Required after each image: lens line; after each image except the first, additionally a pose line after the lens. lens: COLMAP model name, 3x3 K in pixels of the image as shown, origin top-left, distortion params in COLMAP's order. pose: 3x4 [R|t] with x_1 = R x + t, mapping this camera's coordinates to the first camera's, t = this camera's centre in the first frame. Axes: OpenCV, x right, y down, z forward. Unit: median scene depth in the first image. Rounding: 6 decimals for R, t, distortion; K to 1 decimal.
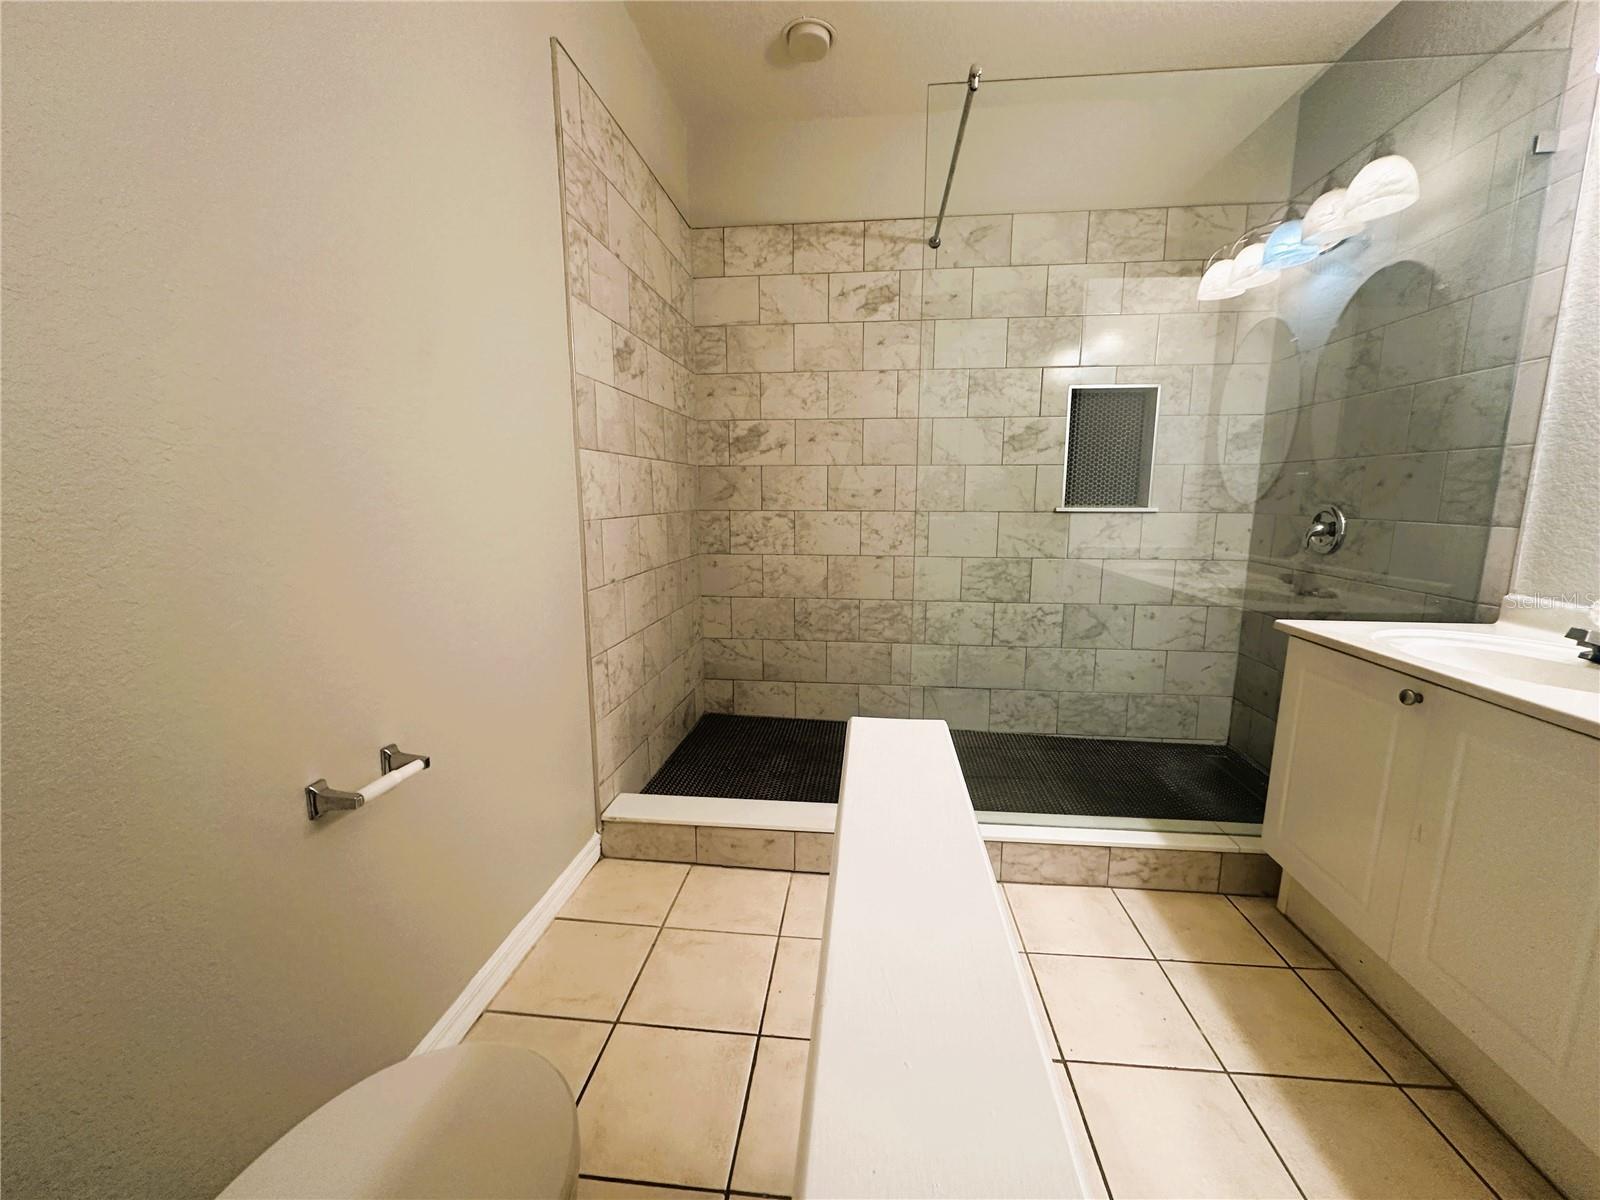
lens RADIAL K [[636.2, 0, 802.9], [0, 636.2, 598.3], [0, 0, 1]] dist [-0.002753, 0.000322]
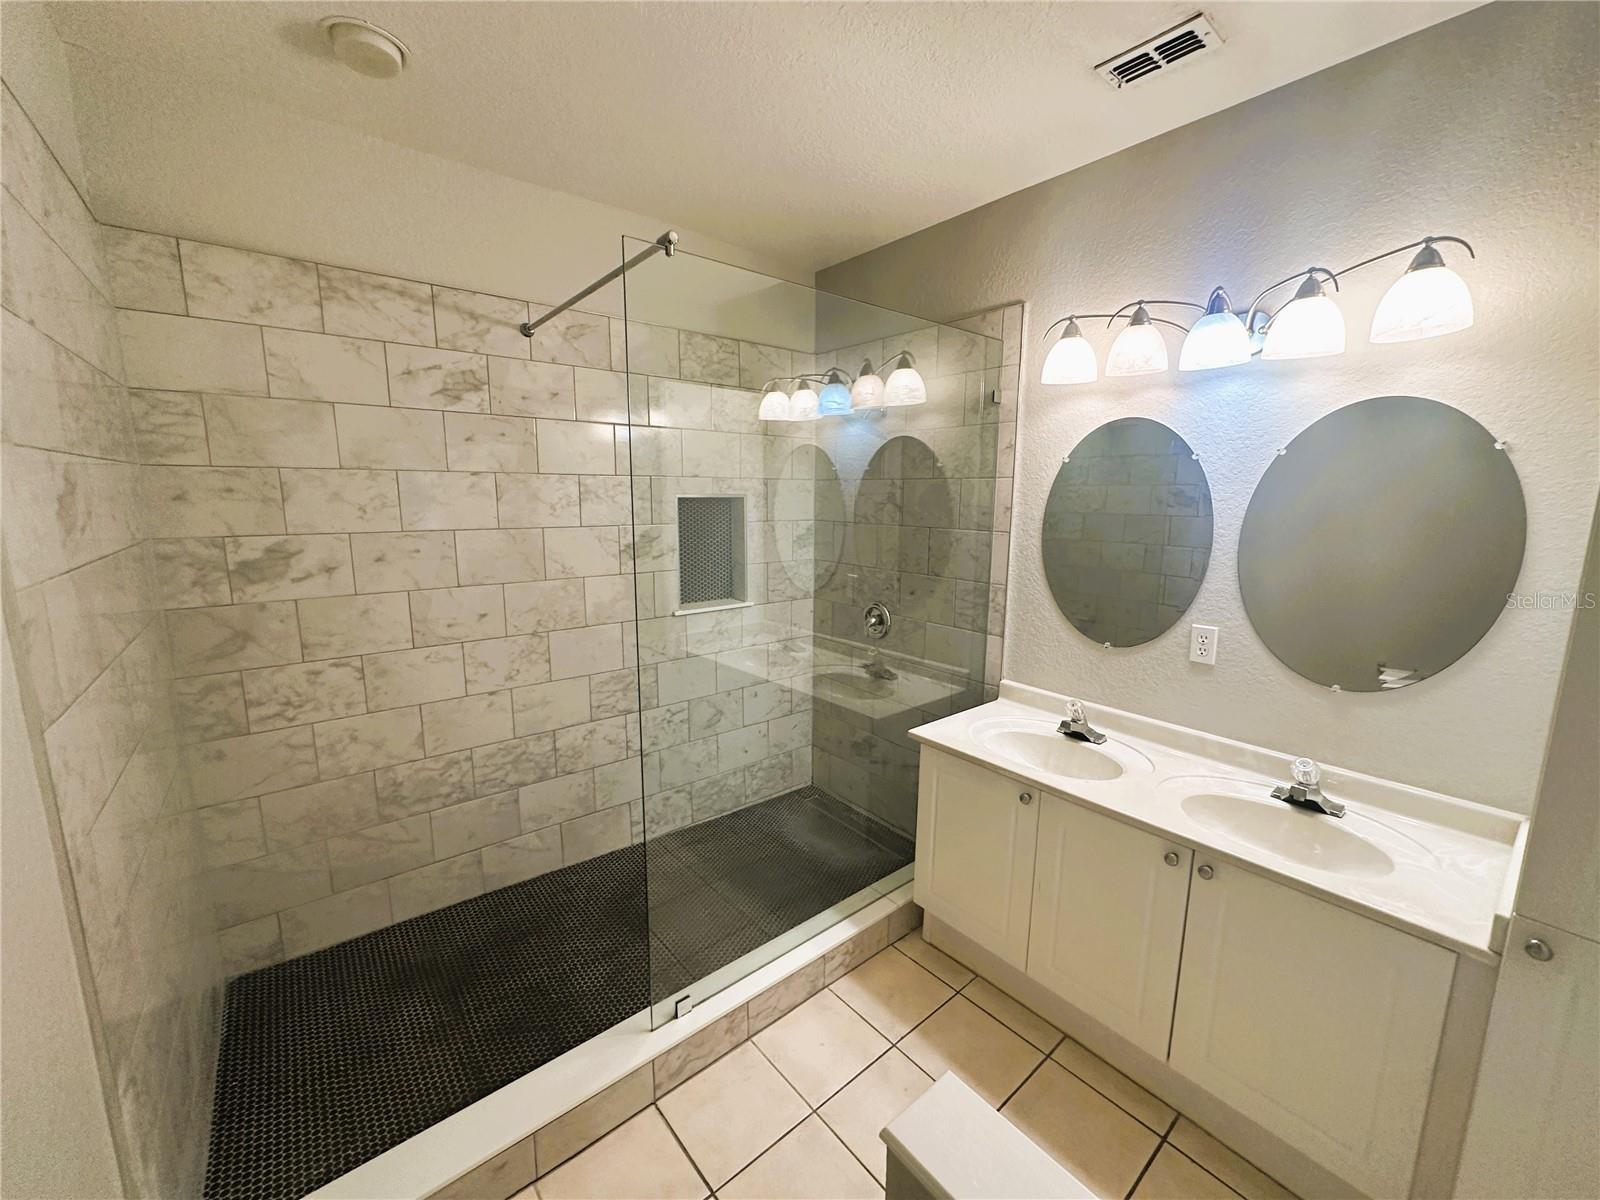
lens RADIAL K [[636.2, 0, 799.8], [0, 636.2, 600.7], [0, 0, 1]] dist [-0.002753, 0.000322]
pose [[0.699758, -0.117307, 0.704683, -0.179203], [0.110147, 0.992347, 0.055816, -0.199067], [-0.705837, 0.038561, 0.707324, 0.141995]]
